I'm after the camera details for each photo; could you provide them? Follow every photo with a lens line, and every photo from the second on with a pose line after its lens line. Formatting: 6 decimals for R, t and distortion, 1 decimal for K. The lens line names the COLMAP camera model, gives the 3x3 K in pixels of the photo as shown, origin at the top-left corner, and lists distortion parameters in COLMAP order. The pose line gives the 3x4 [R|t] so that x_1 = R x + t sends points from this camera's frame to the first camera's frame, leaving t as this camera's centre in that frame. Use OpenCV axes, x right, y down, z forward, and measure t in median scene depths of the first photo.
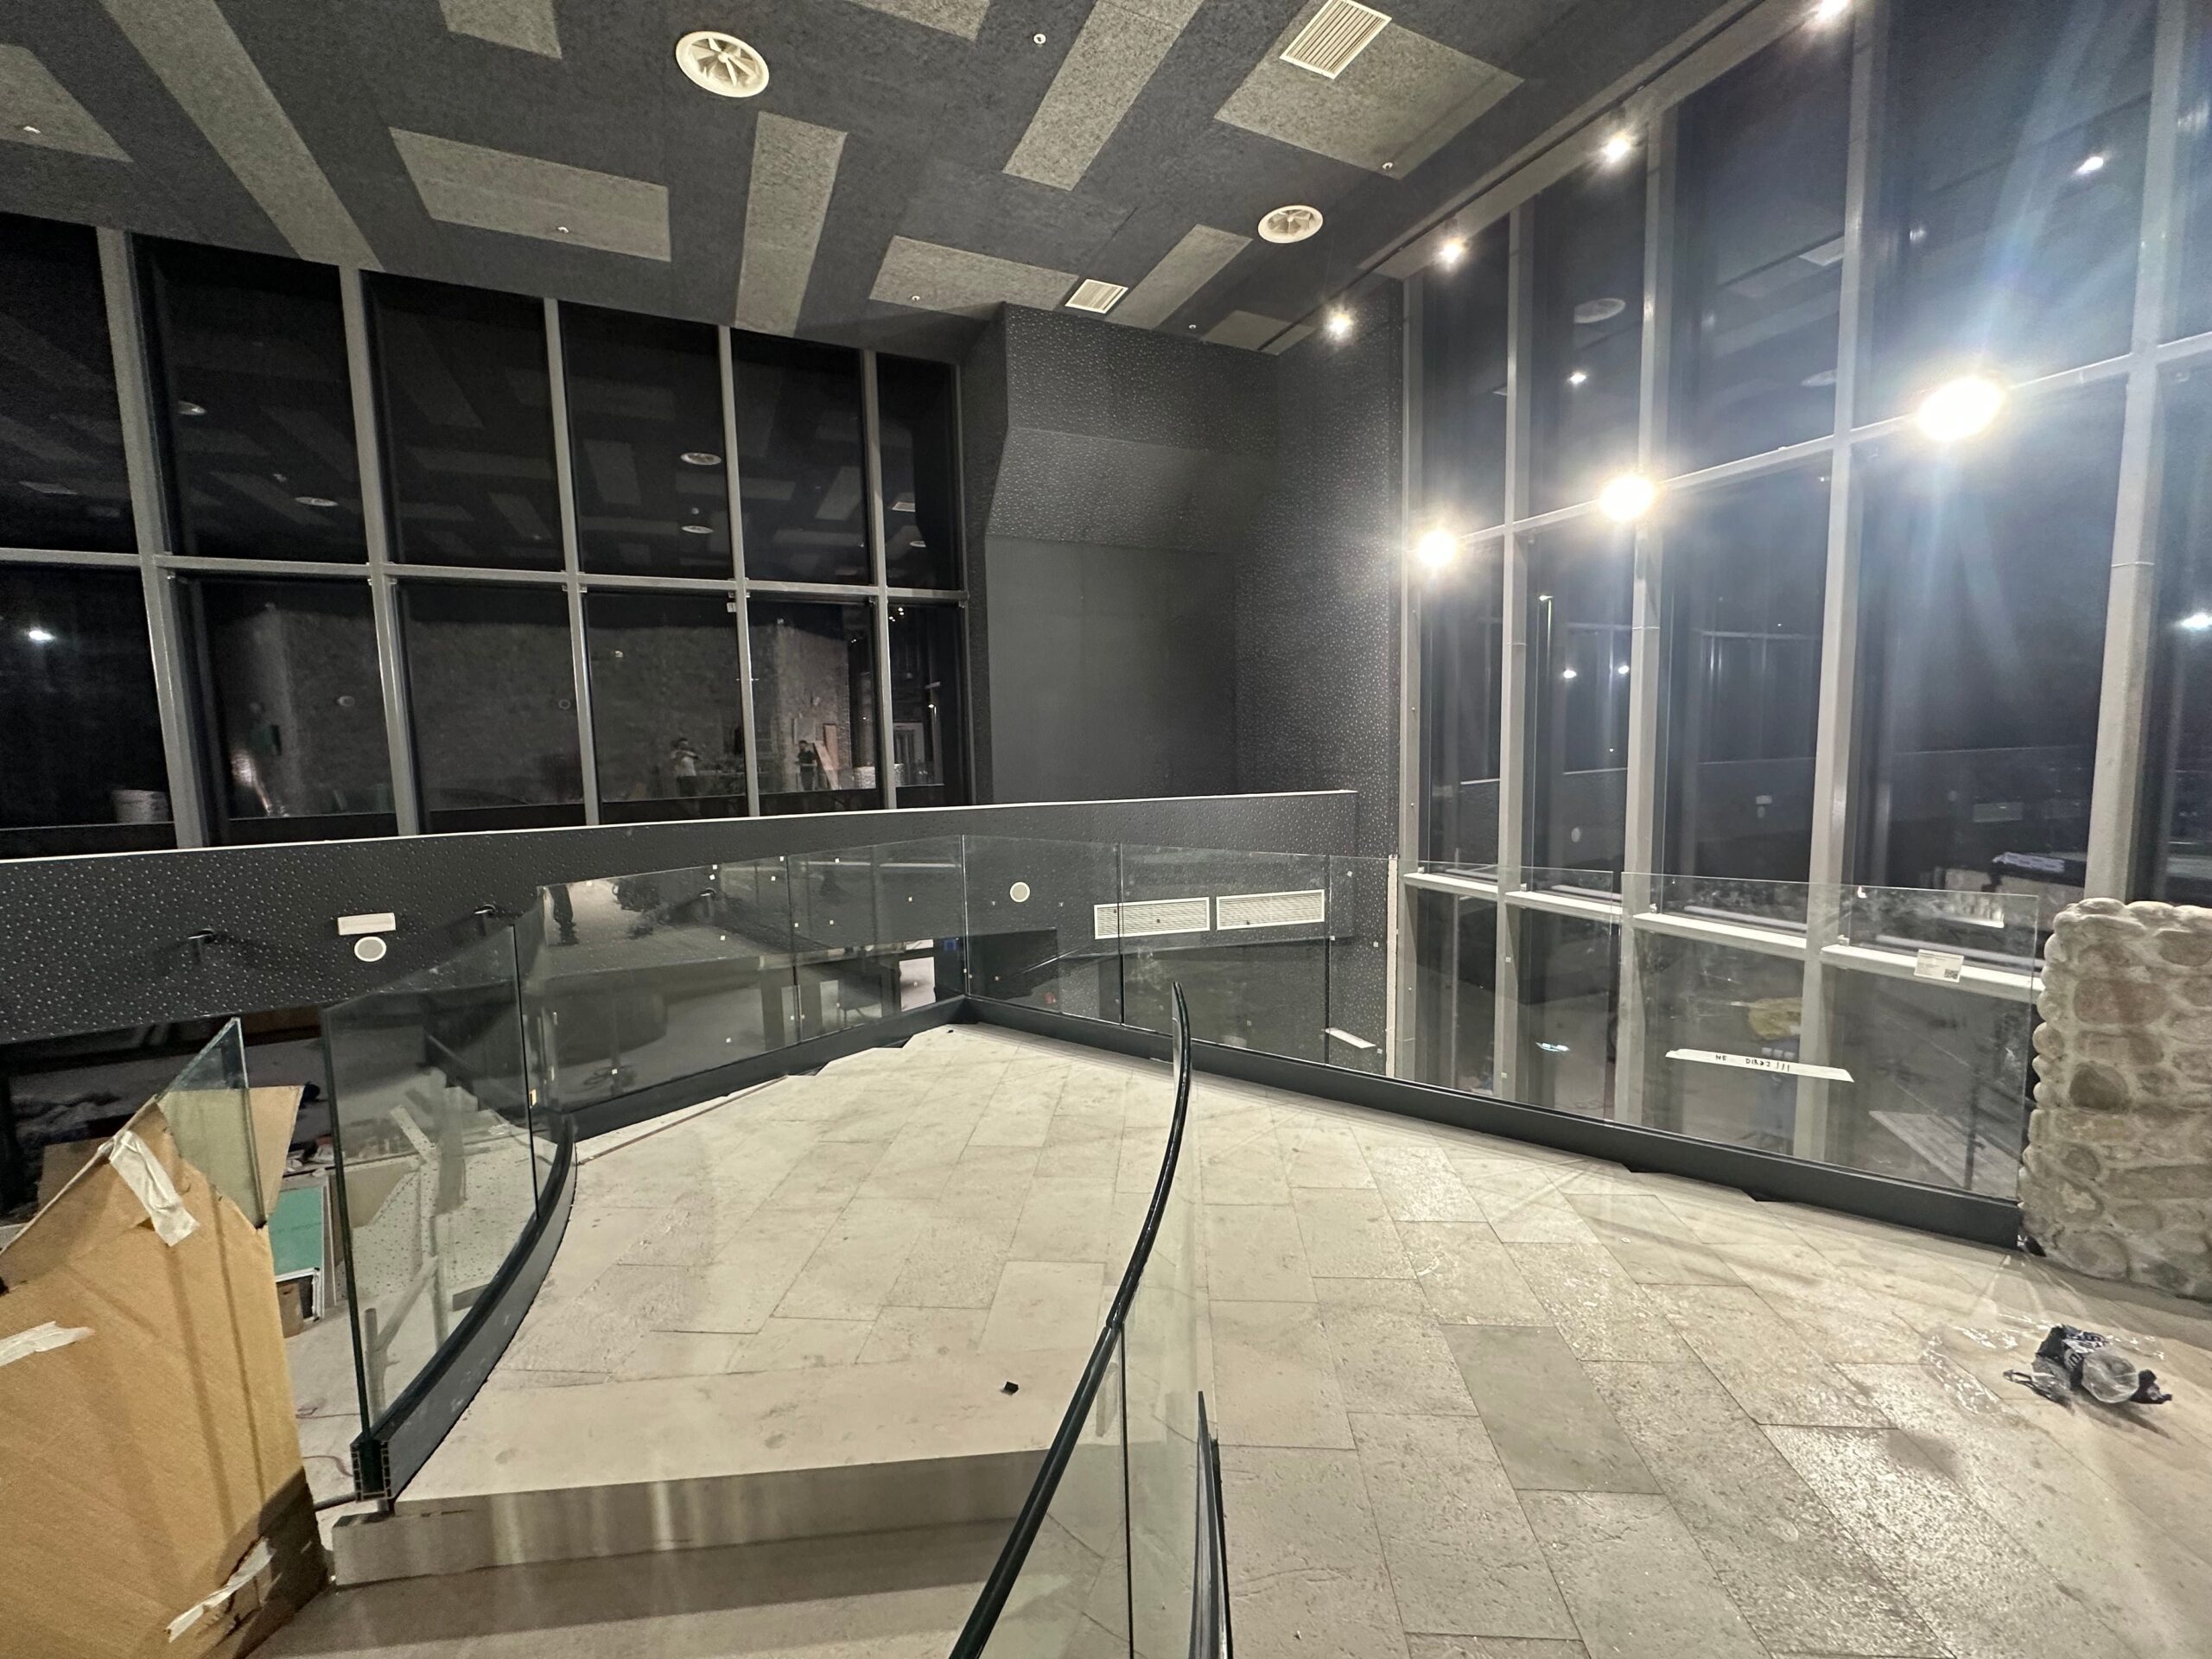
lens RADIAL K [[881.0, 0, 1103.9], [0, 881.0, 823.5], [0, 0, 1]] dist [-0.002169, 0.000080]
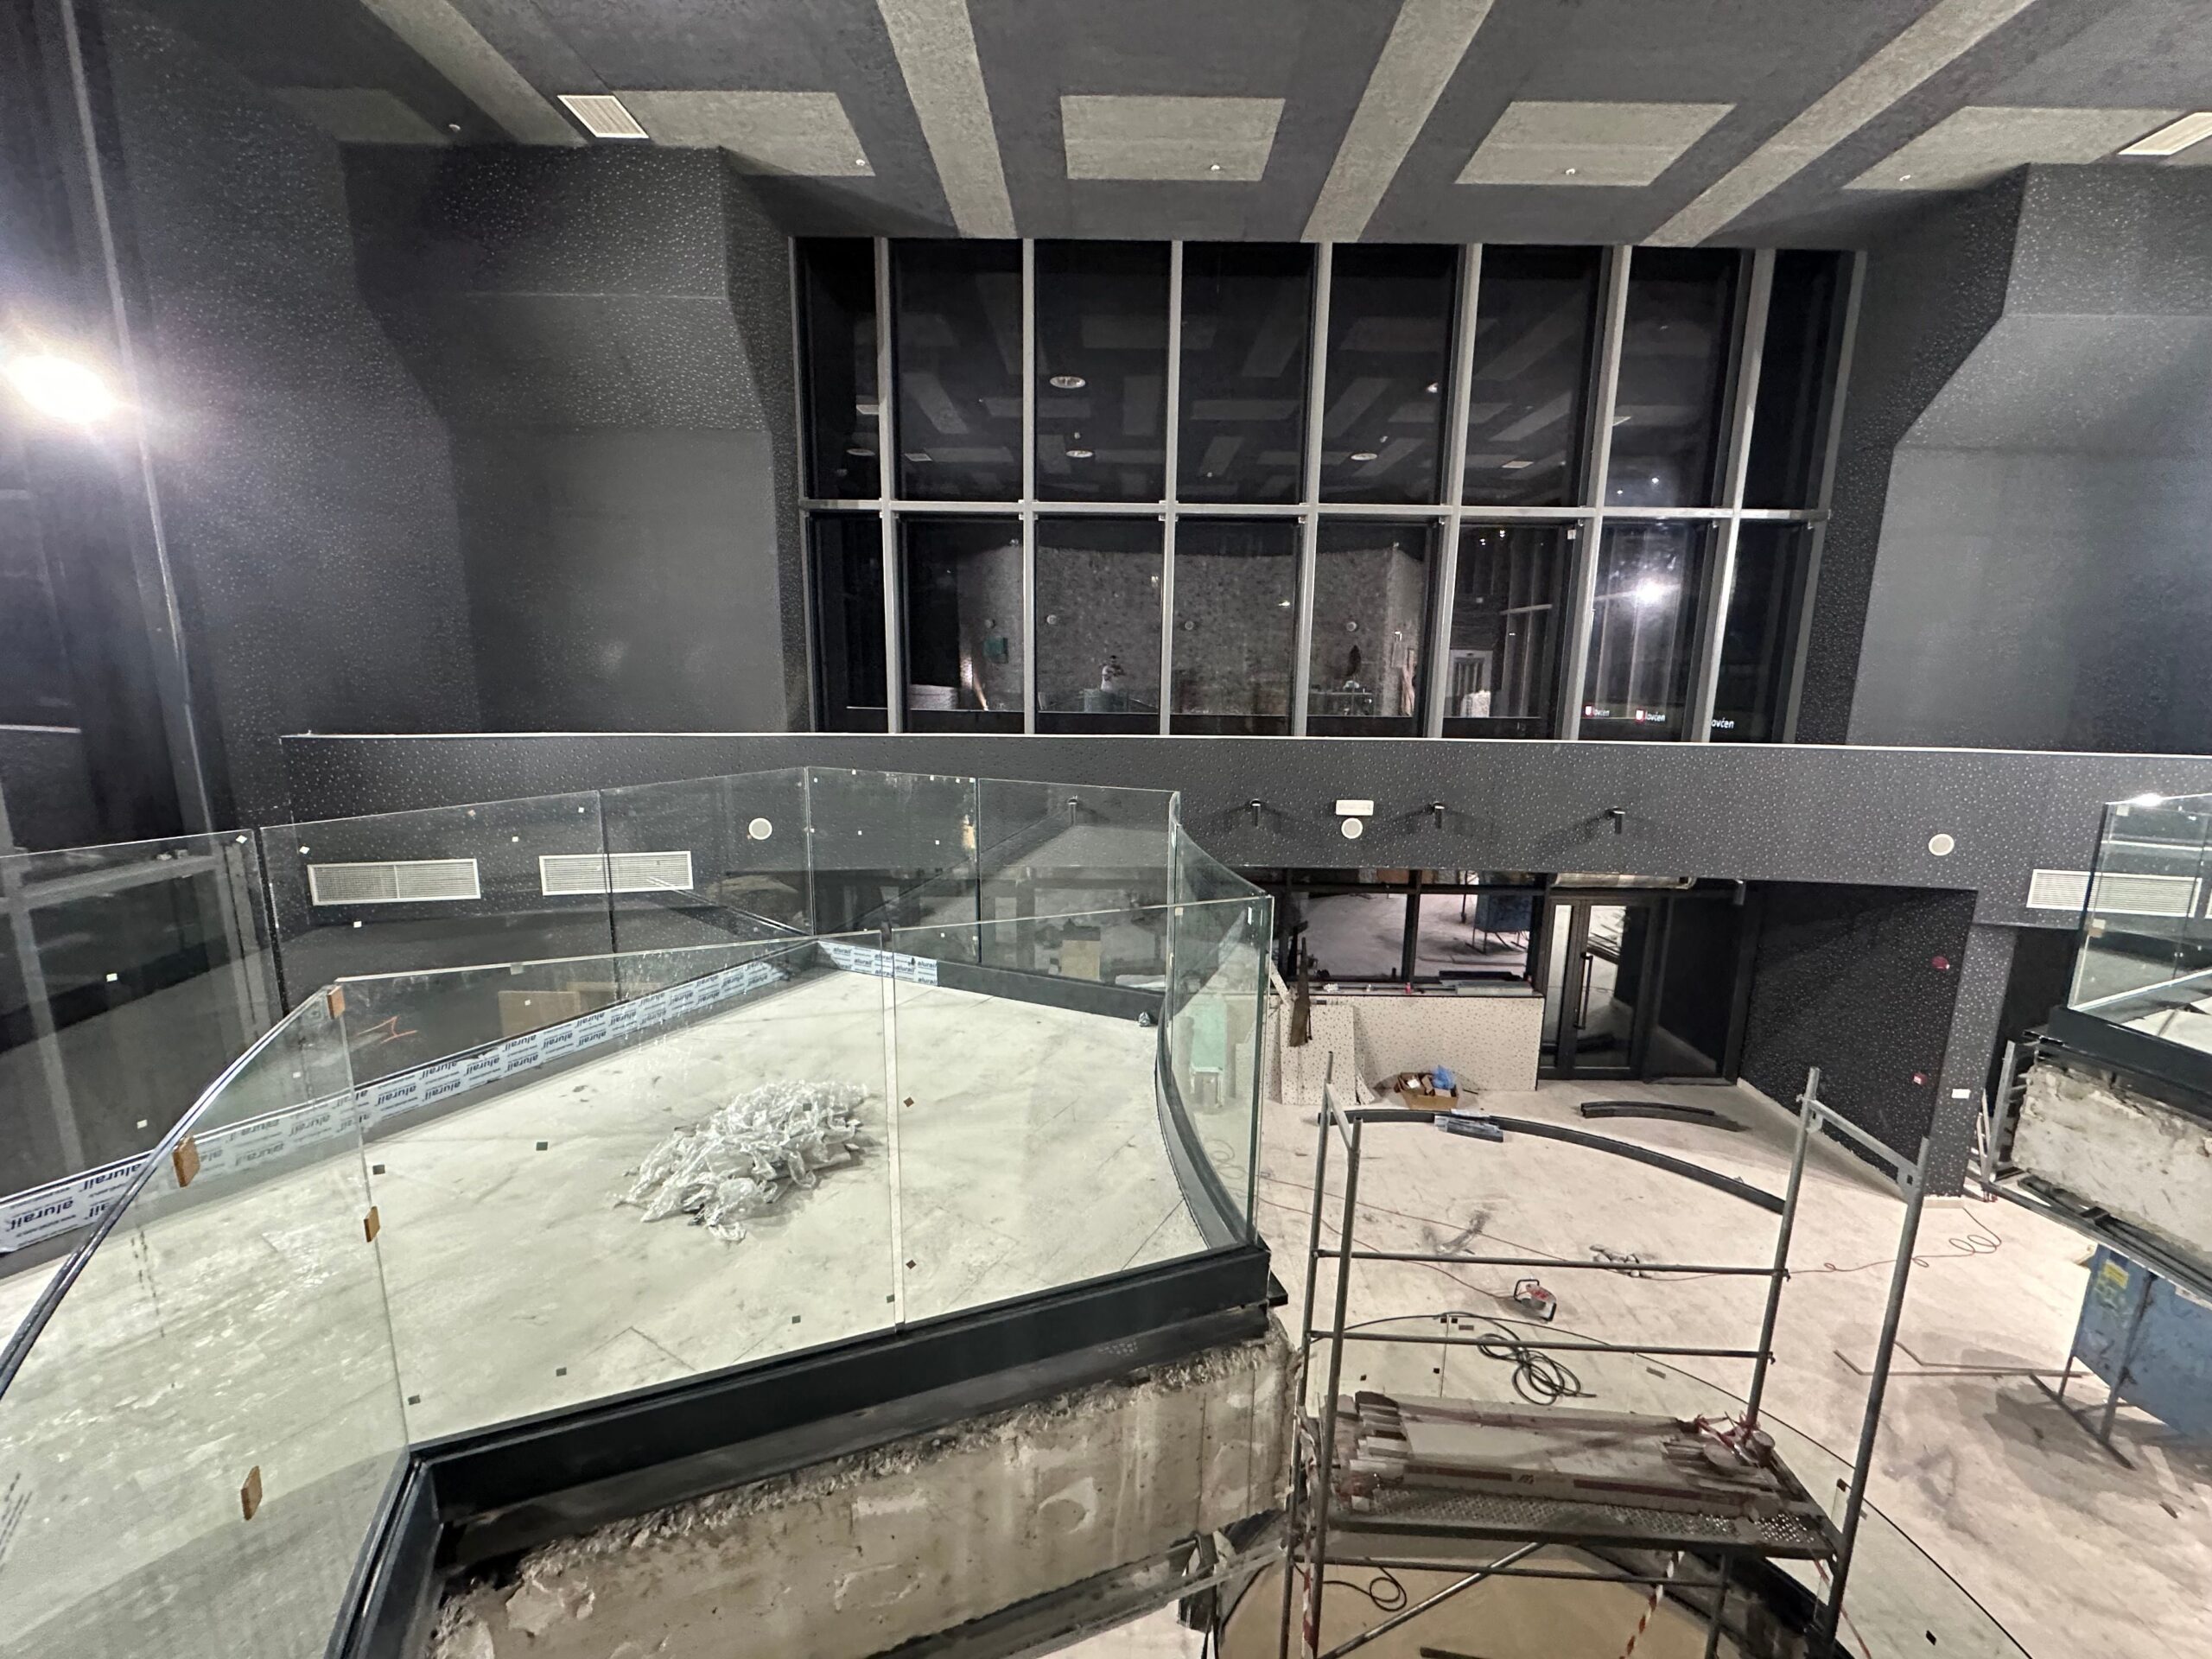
lens RADIAL K [[881.0, 0, 1106.9], [0, 881.0, 824.6], [0, 0, 1]] dist [-0.002169, 0.000080]
pose [[0.900513, 0.113628, -0.419720, -0.530306], [-0.077938, 0.991800, 0.101287, 0.033937], [0.427787, -0.058498, 0.901984, -0.212026]]
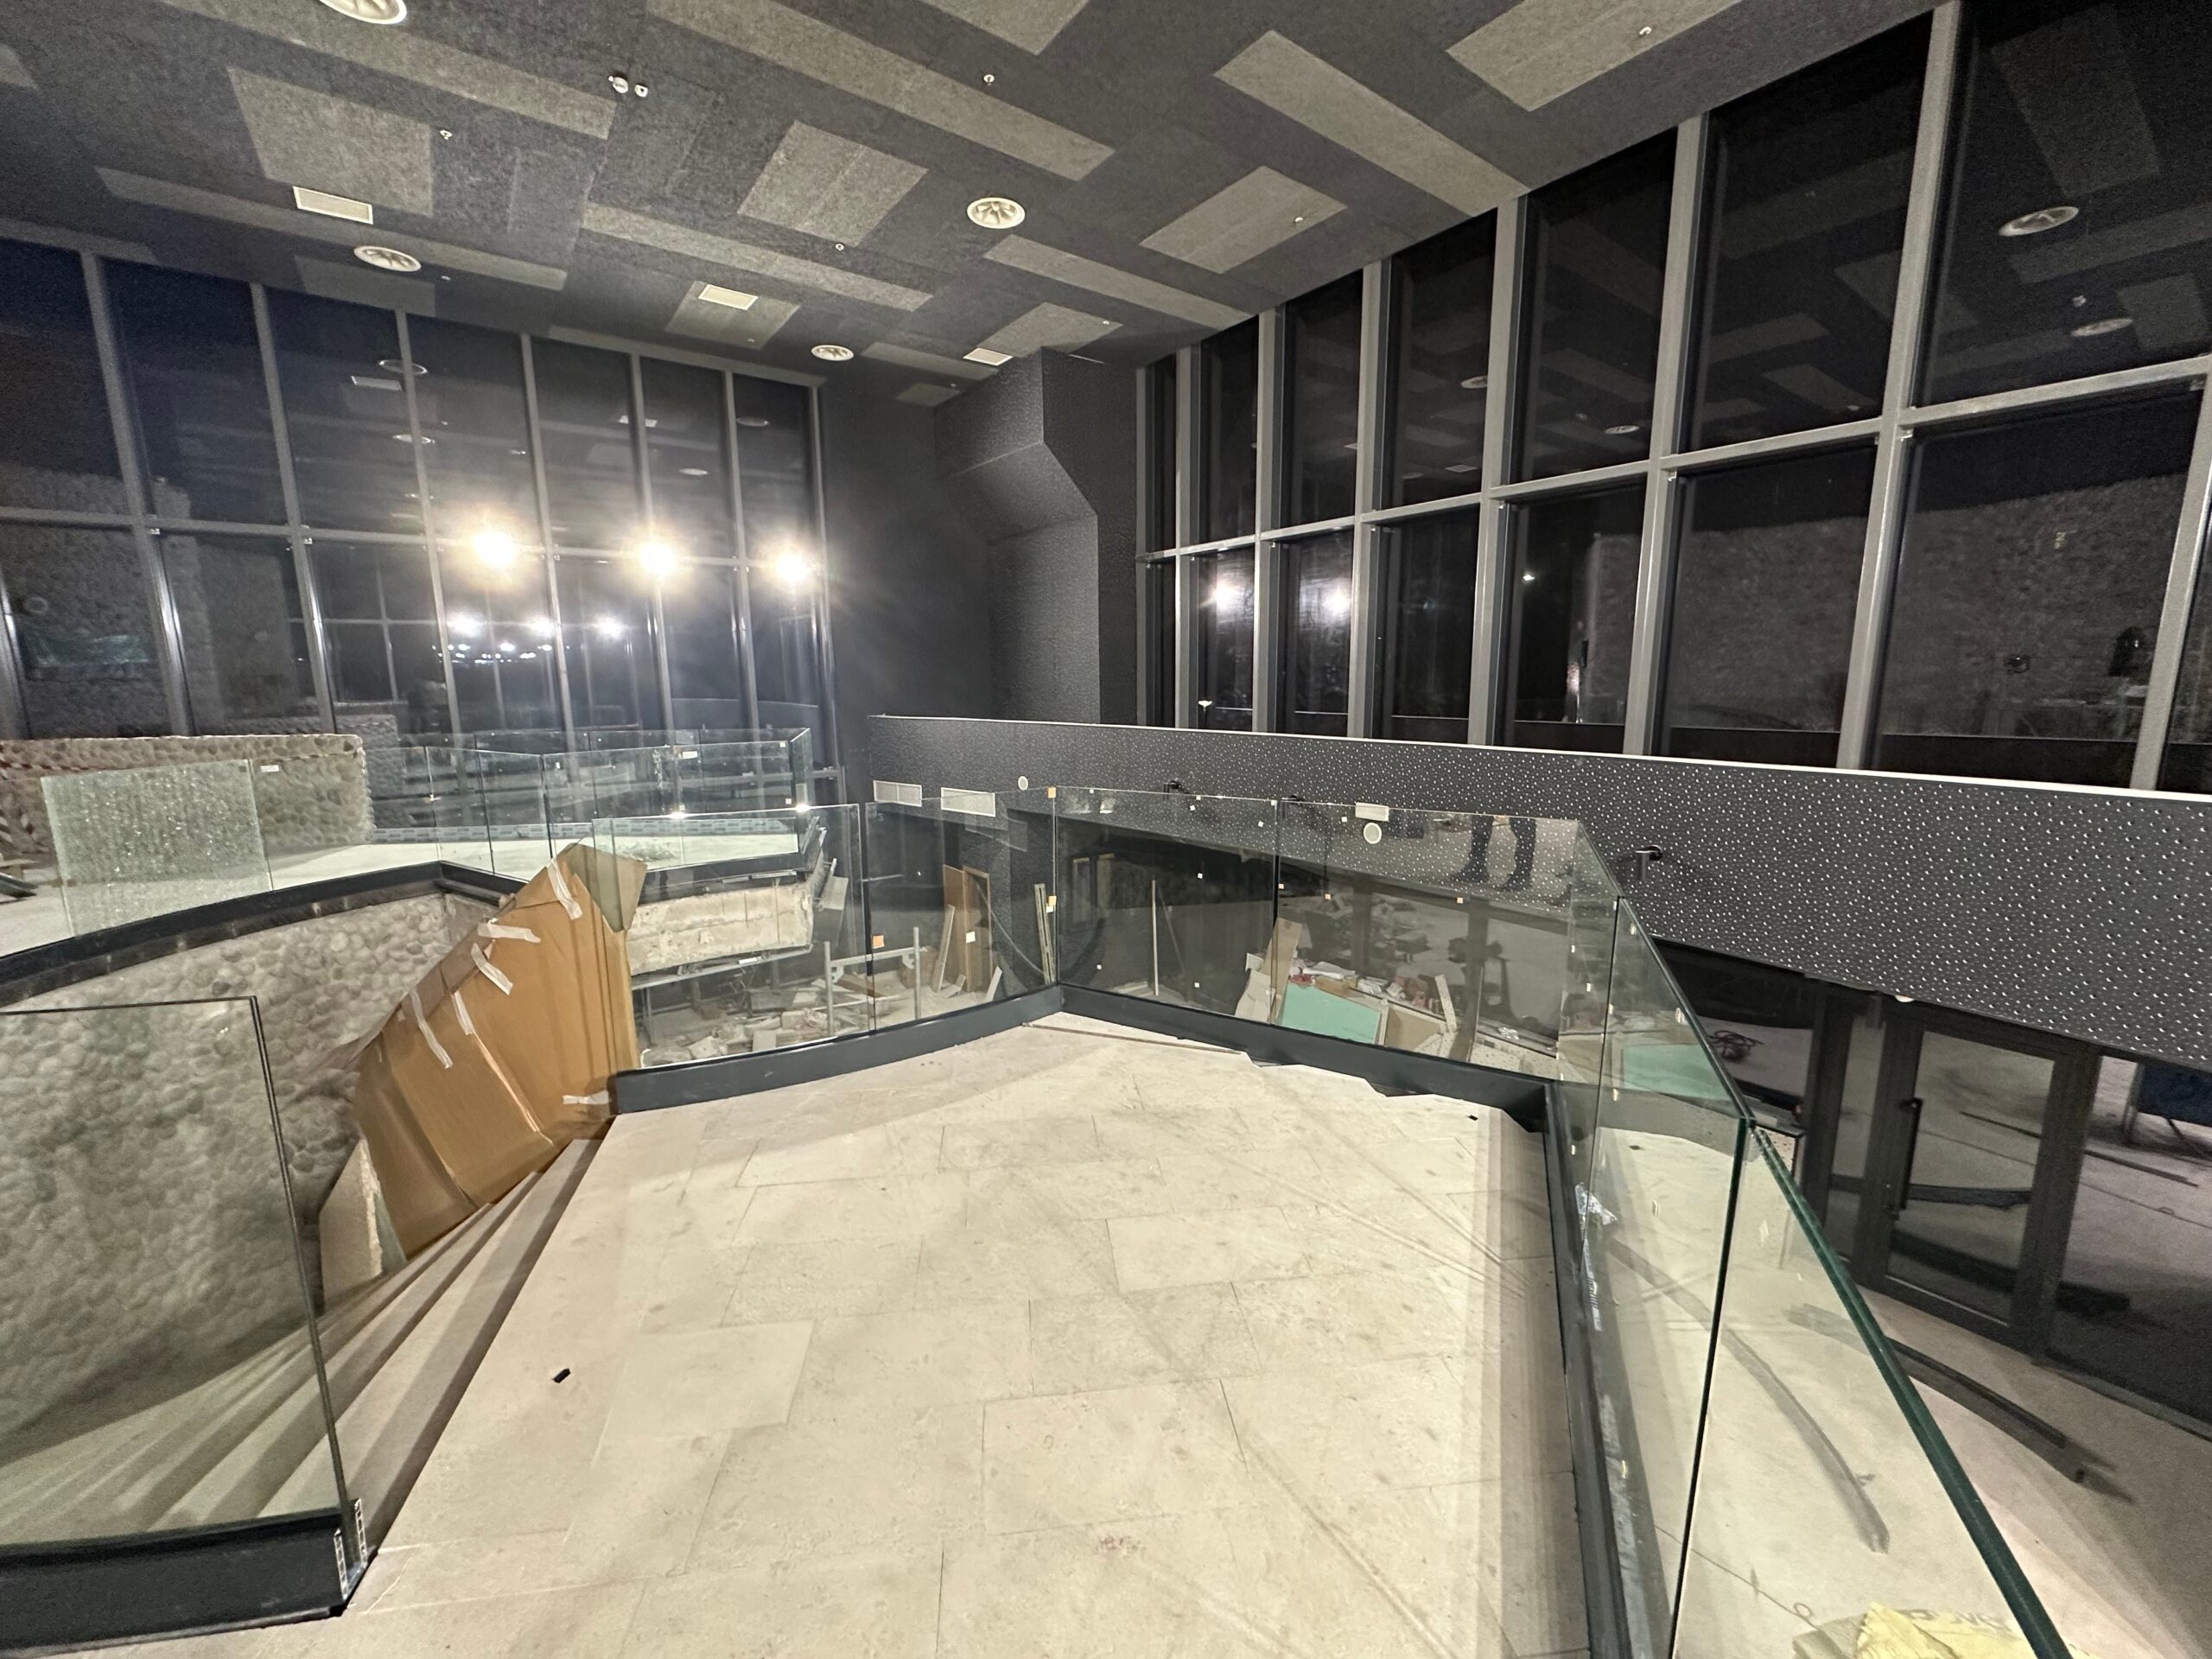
lens RADIAL K [[881.0, 0, 1108.6], [0, 881.0, 821.2], [0, 0, 1]] dist [-0.002169, 0.000080]
pose [[0.195970, 0.183449, -0.963298, 0.199909], [-0.091749, 0.981466, 0.168244, -0.033876], [0.976308, 0.055411, 0.209169, 0.337776]]
